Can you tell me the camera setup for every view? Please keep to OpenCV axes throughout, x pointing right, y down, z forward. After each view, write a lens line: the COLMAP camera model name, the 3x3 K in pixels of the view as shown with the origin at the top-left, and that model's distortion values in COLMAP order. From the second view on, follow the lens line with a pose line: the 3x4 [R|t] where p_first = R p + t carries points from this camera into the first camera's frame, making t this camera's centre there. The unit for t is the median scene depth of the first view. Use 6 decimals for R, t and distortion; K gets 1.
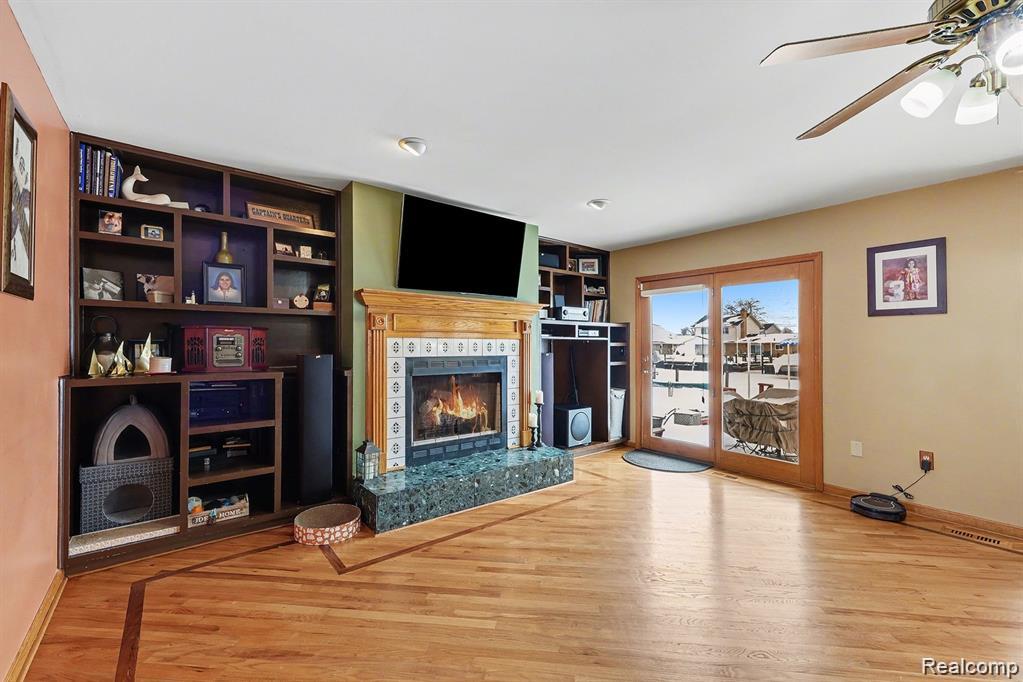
lens RADIAL K [[420.0, 0, 504.5], [0, 420.0, 337.3], [0, 0, 1]] dist [0.002480, 0.000109]
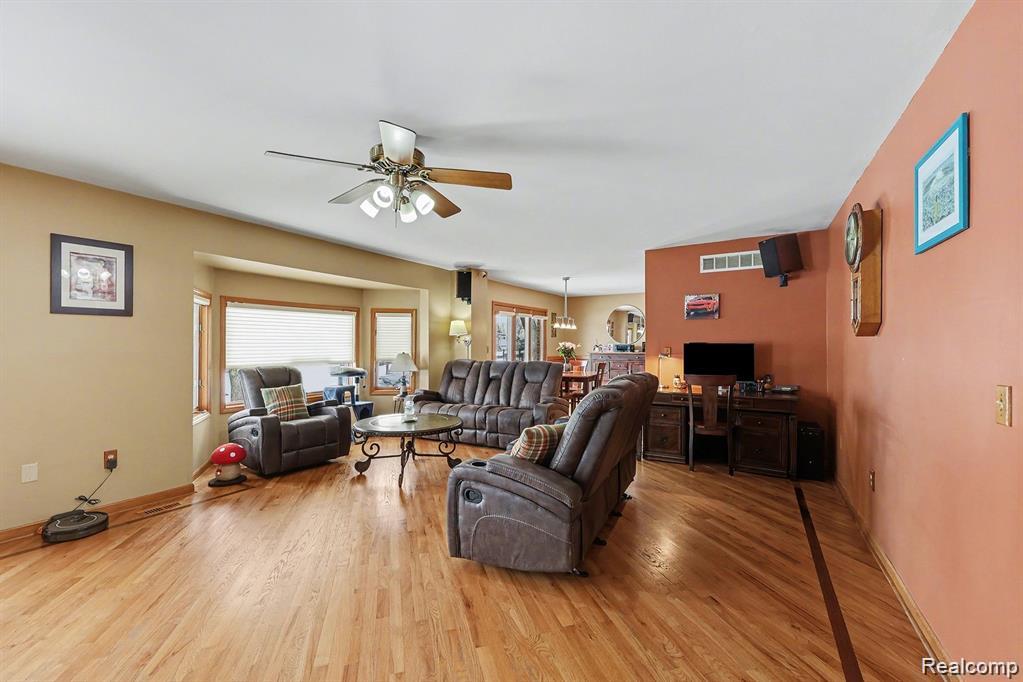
lens RADIAL K [[420.0, 0, 513.3], [0, 420.0, 342.1], [0, 0, 1]] dist [0.002480, 0.000109]
pose [[-0.369536, 0.005535, 0.929200, -0.289412], [-0.009629, 0.999906, -0.009785, 0.009449], [-0.929167, -0.012563, -0.369448, 0.452801]]
